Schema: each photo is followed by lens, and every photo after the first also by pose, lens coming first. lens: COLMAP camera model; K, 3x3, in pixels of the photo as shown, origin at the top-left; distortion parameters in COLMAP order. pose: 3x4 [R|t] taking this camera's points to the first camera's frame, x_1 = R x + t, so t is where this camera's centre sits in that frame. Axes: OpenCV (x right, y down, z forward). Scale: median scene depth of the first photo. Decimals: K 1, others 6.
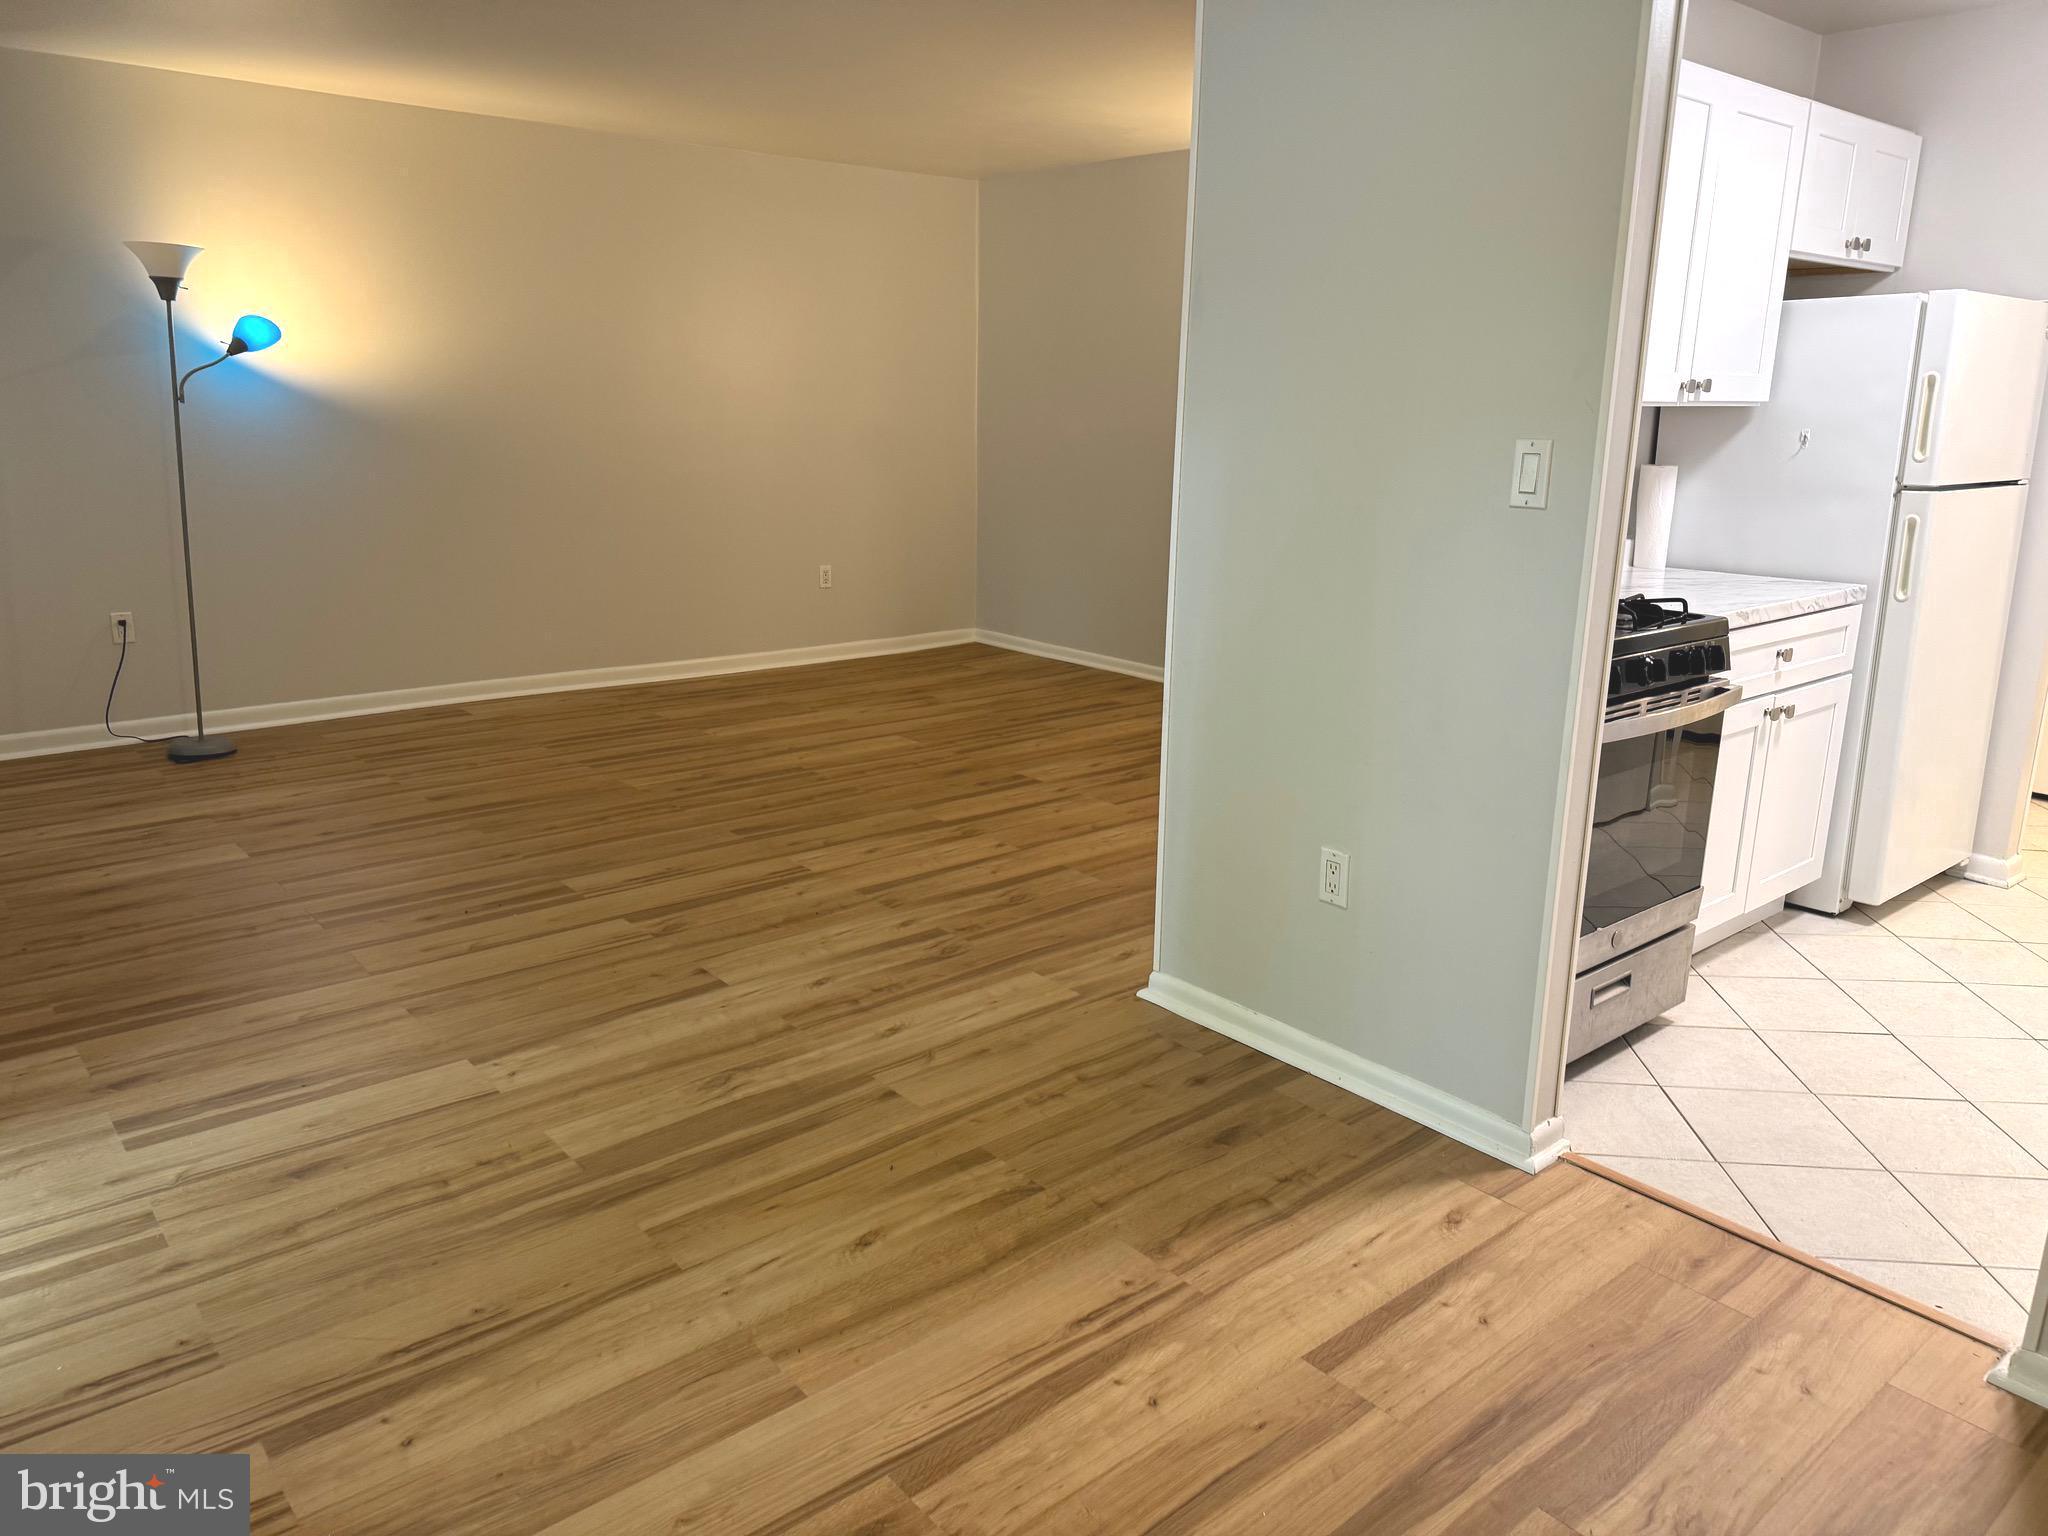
lens RADIAL K [[1429.8, 0, 1035.0], [0, 1429.8, 749.4], [0, 0, 1]] dist [0.057065, -0.057916]
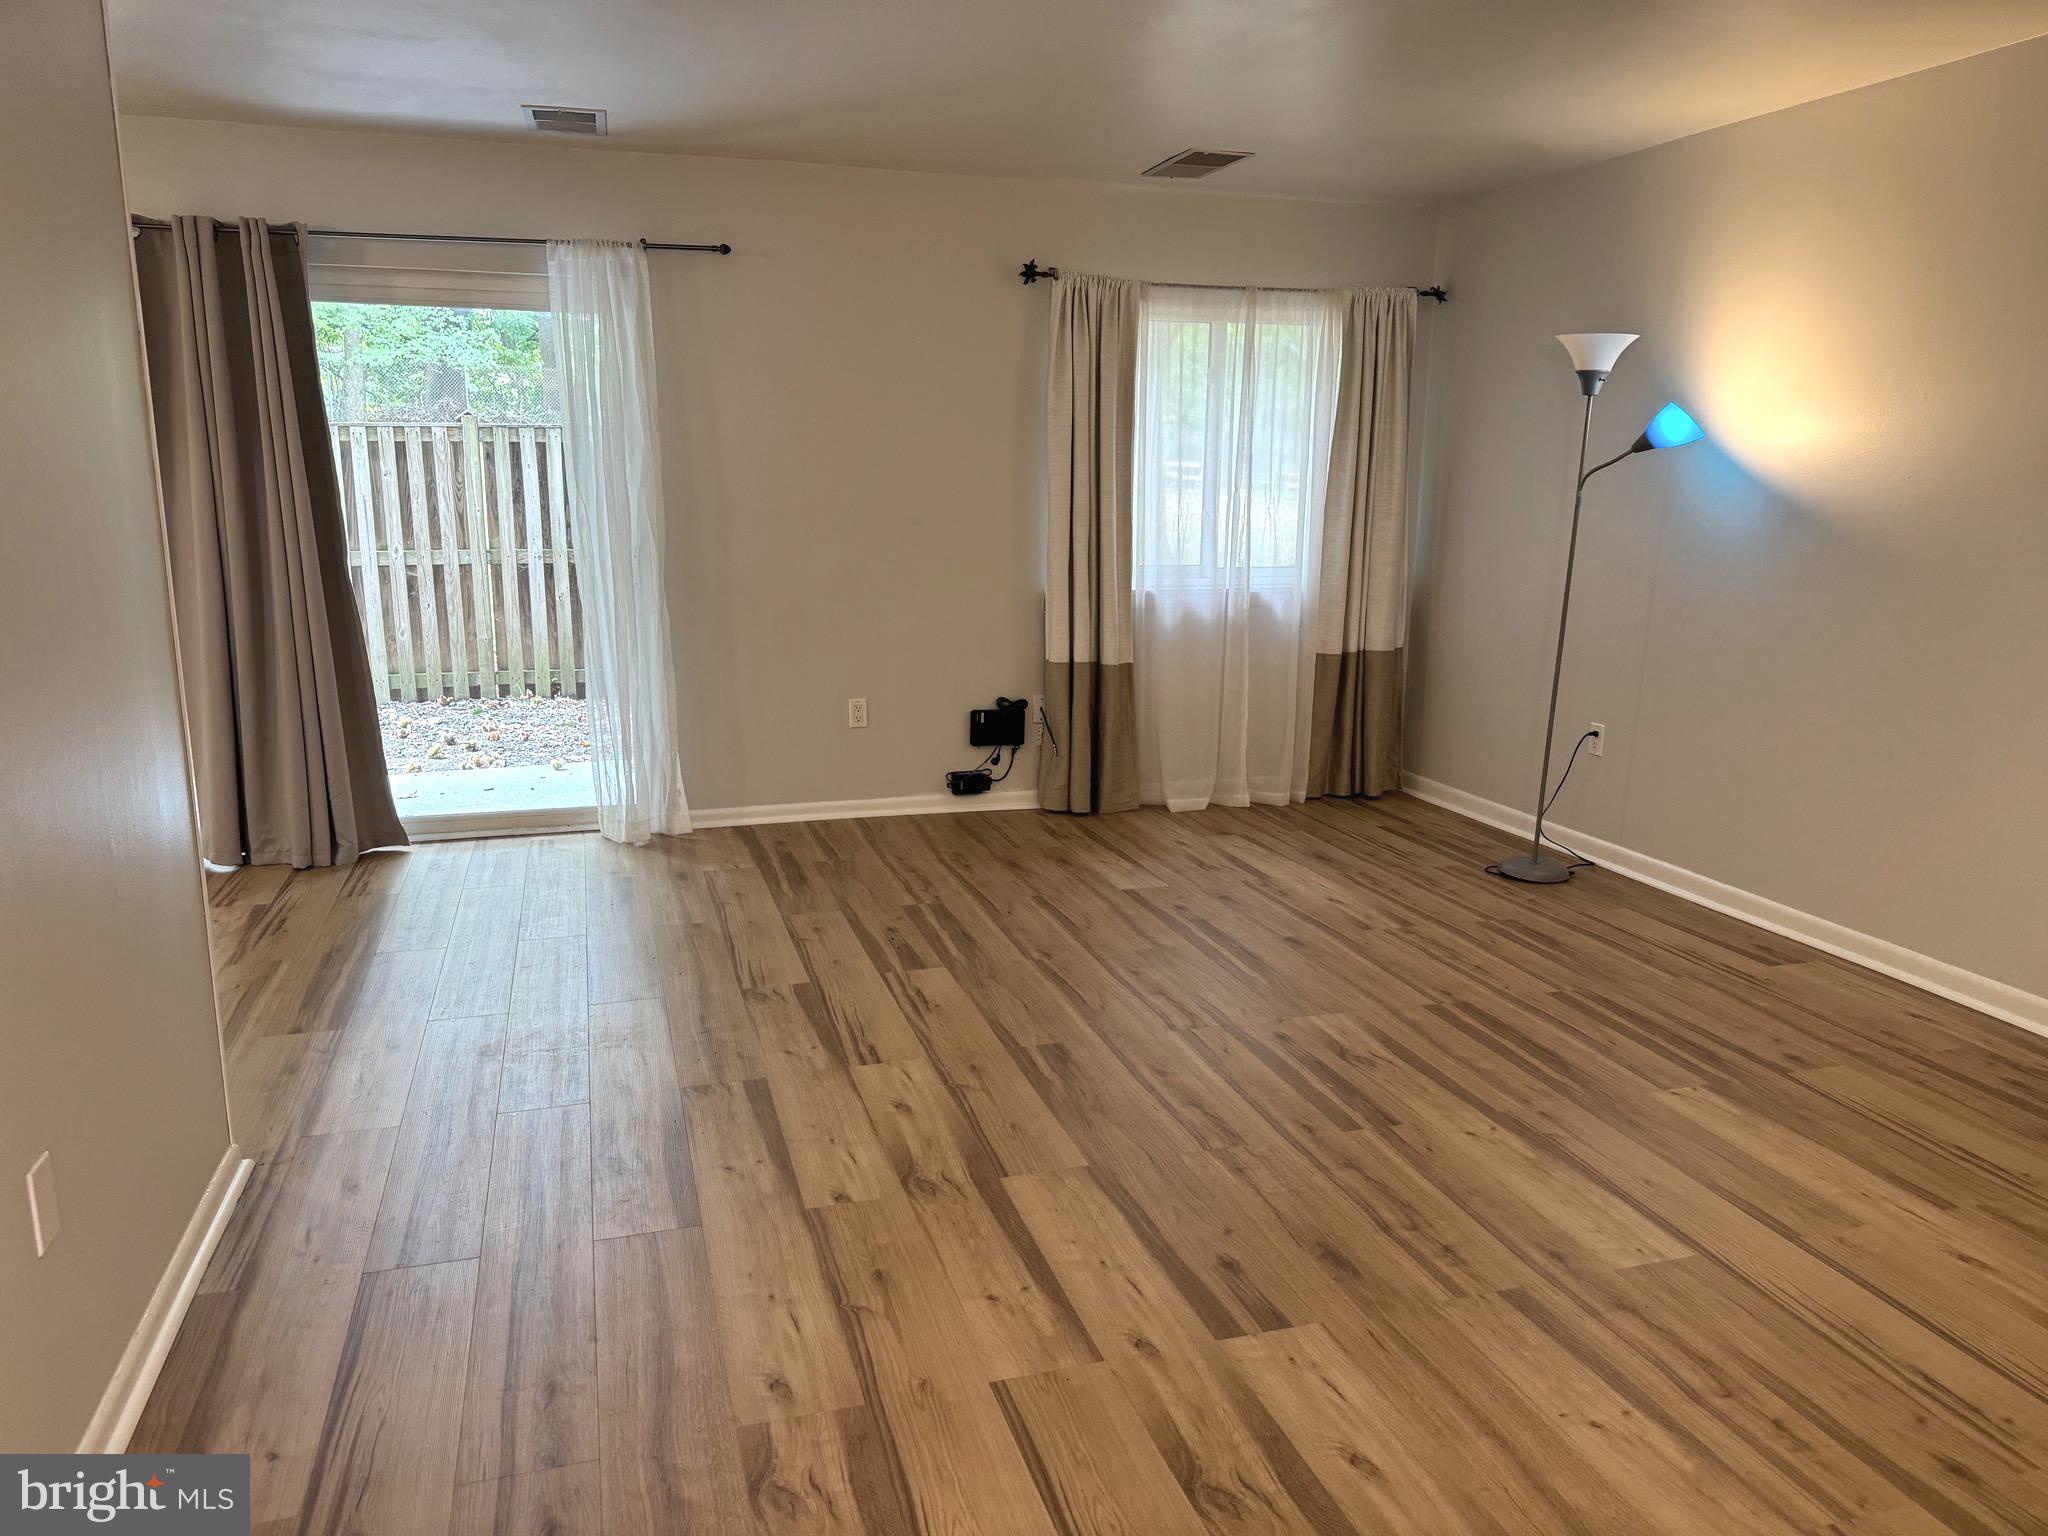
lens RADIAL K [[1429.8, 0, 1014.1], [0, 1429.8, 762.0], [0, 0, 1]] dist [0.057065, -0.057916]
pose [[-0.405720, 0.158135, -0.900214, 0.700089], [-0.230264, 0.935467, 0.268106, -0.430047], [0.884517, 0.316063, -0.343125, 1.821632]]
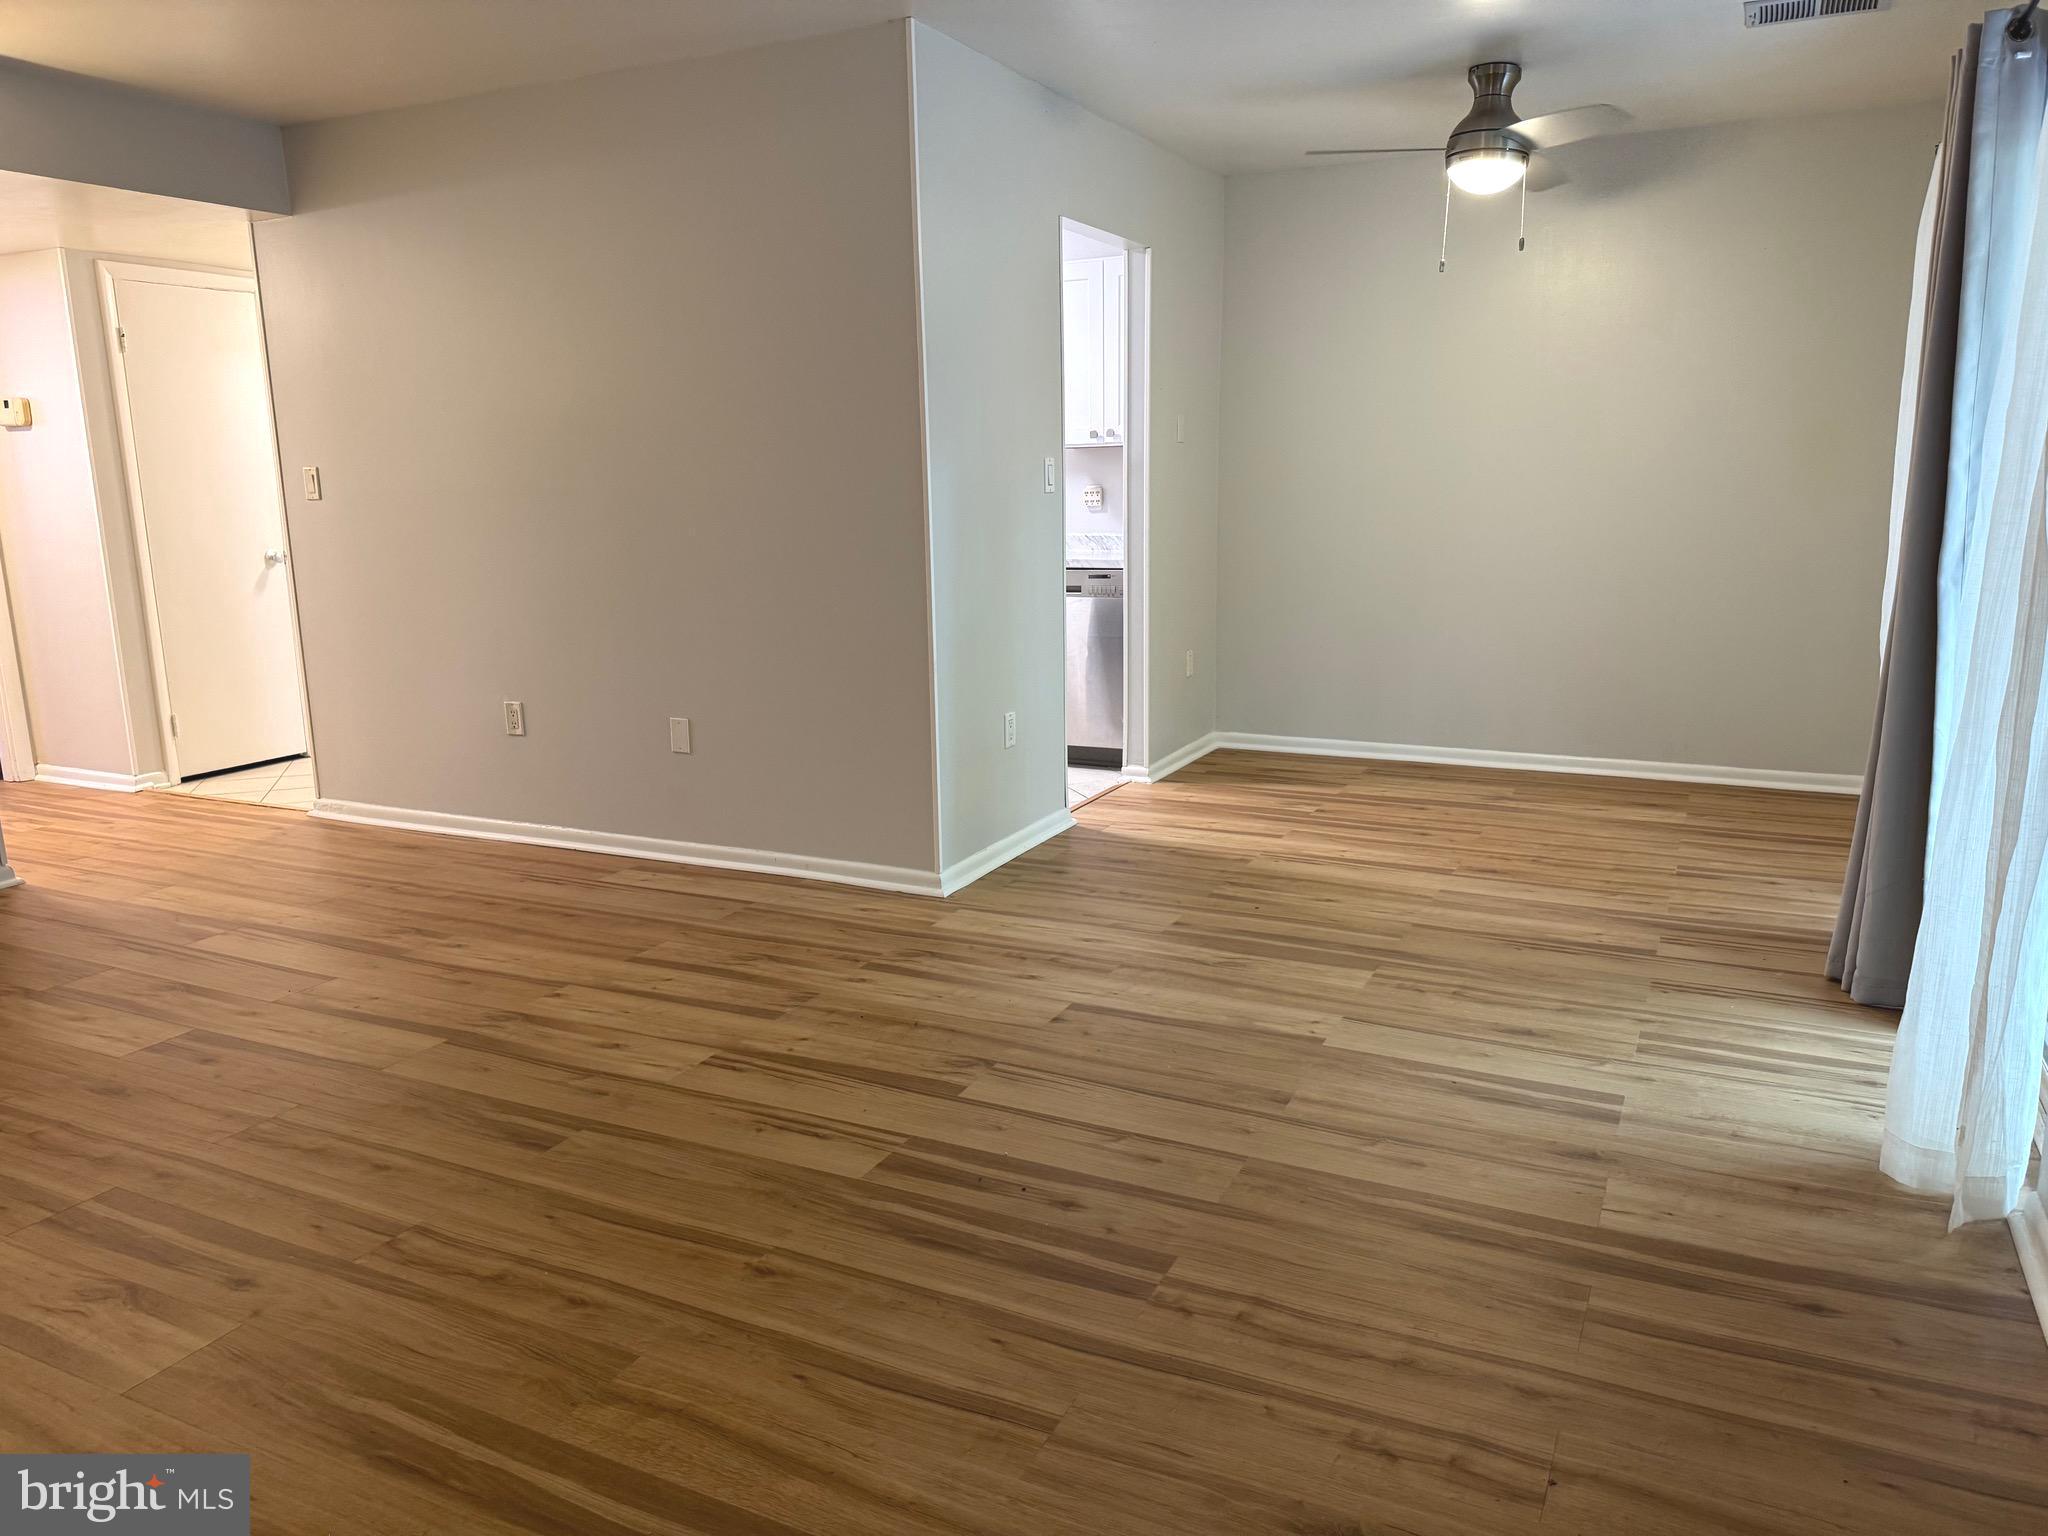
lens RADIAL K [[1429.8, 0, 1031.5], [0, 1429.8, 759.2], [0, 0, 1]] dist [0.057065, -0.057916]
pose [[-0.392161, -0.189987, 0.900064, -1.218739], [0.236168, 0.924851, 0.298118, -0.340867], [-0.889064, 0.329477, -0.317822, 1.462773]]
